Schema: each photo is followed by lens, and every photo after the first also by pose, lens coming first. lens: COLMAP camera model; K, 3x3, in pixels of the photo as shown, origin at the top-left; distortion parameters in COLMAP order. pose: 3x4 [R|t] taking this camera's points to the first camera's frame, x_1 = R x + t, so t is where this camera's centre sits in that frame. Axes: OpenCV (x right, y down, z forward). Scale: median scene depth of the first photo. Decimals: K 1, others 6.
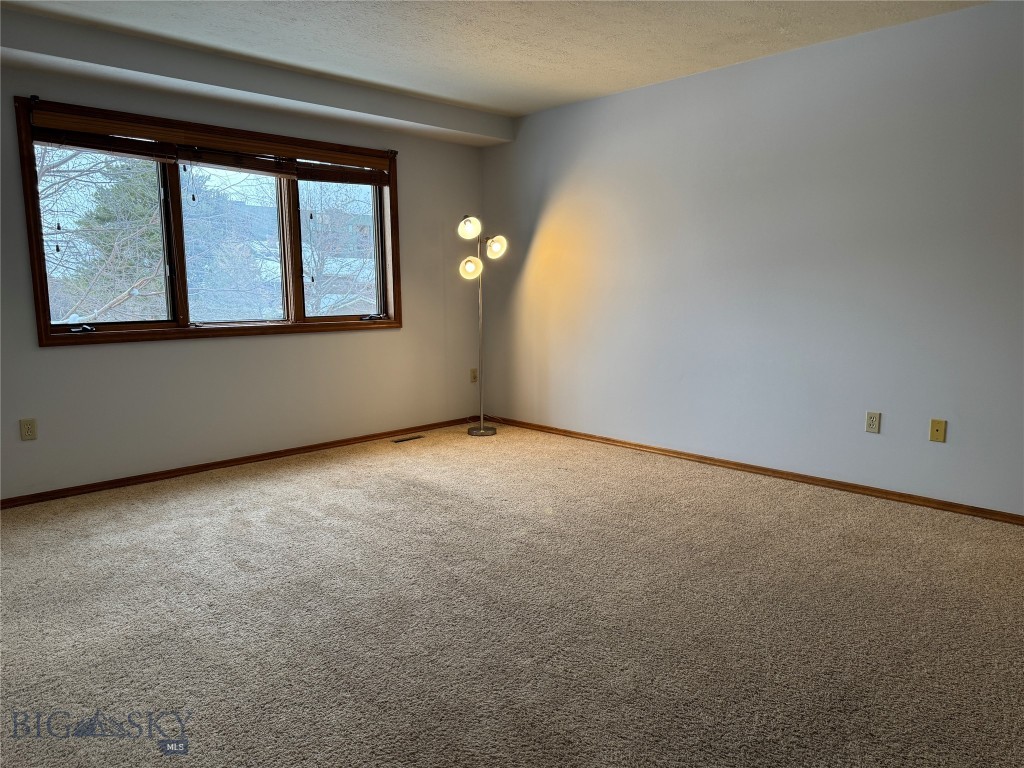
lens RADIAL K [[735.8, 0, 512.0], [0, 735.8, 384.0], [0, 0, 1]] dist [0.102007, -0.002466]
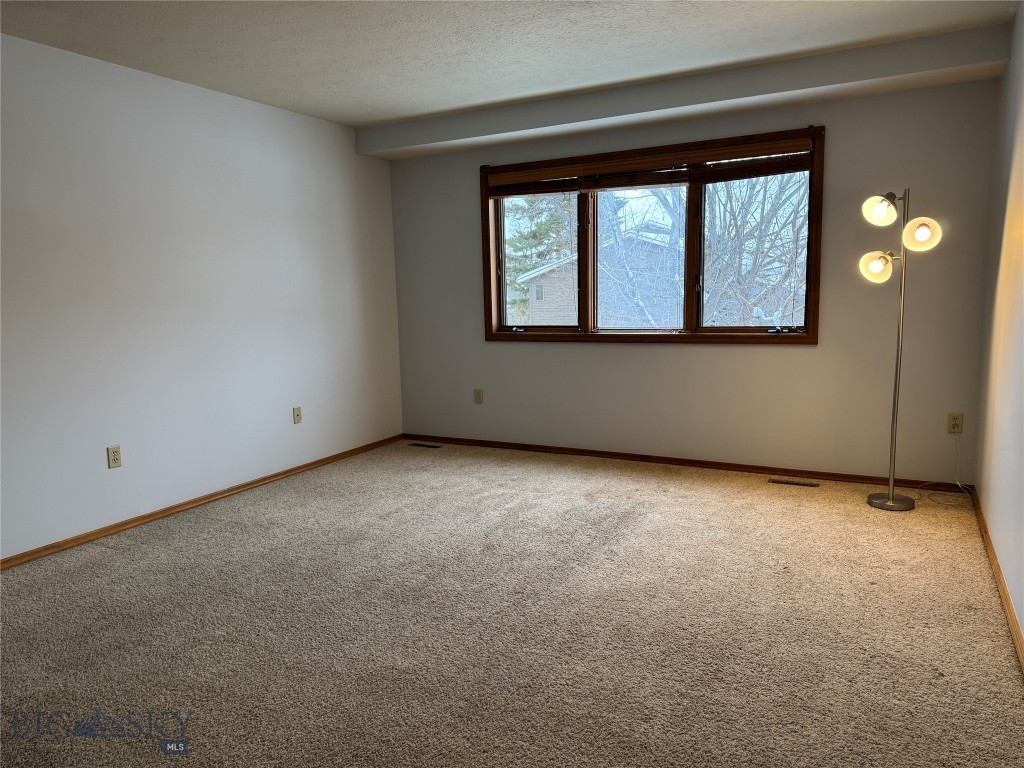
lens RADIAL K [[719.0, 0, 508.4], [0, 719.0, 388.9], [0, 0, 1]] dist [0.107399, -0.166866]
pose [[0.294872, 0.127442, -0.947000, 0.614358], [-0.111125, 0.988915, 0.098481, -0.086193], [0.949053, 0.076196, 0.305766, 0.550492]]
